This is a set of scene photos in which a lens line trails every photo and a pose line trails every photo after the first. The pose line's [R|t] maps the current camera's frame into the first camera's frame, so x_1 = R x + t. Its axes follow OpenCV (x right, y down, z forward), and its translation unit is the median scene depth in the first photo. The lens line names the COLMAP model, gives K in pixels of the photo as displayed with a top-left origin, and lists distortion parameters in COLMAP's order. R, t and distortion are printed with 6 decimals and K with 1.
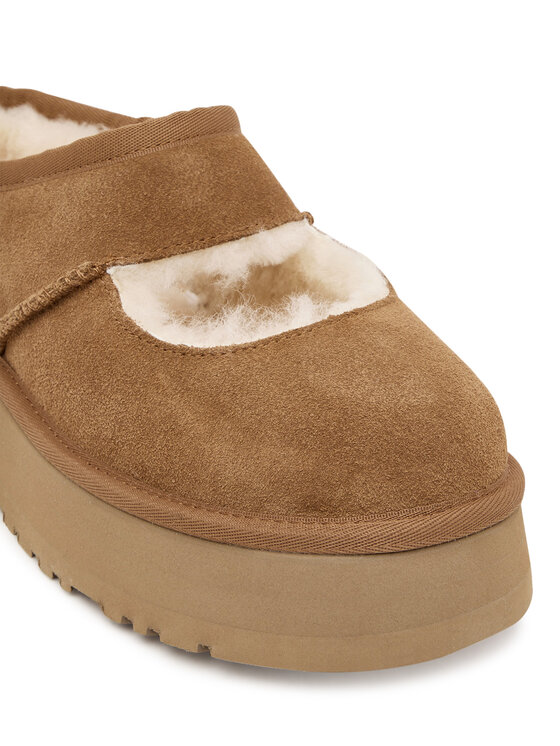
lens RADIAL K [[1740.1, 0, 280.4], [0, 1740.1, 373.1], [0, 0, 1]] dist [0.127078, 0.000000]
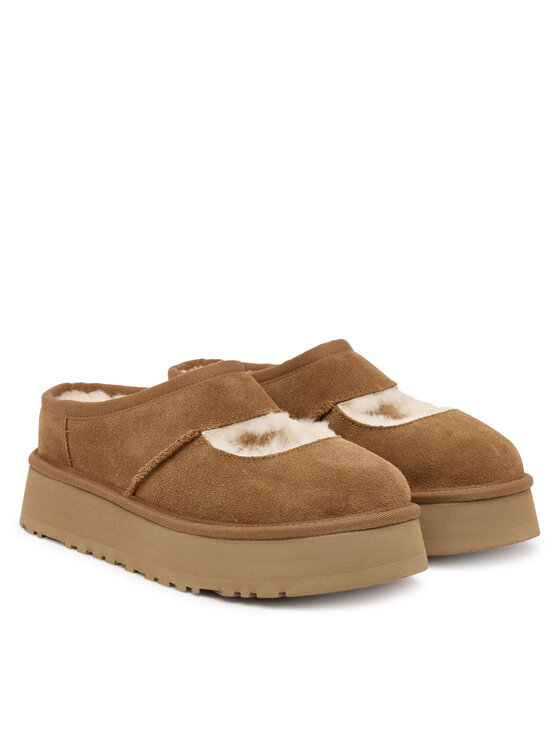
lens RADIAL K [[2194.1, 0, 279.9], [0, 2194.1, 372.9], [0, 0, 1]] dist [0.079774, 0.000000]
pose [[0.973922, -0.058105, 0.219316, -0.583458], [0.120194, 0.951996, -0.281525, 0.620645], [-0.192430, 0.300544, 0.934154, -1.457716]]
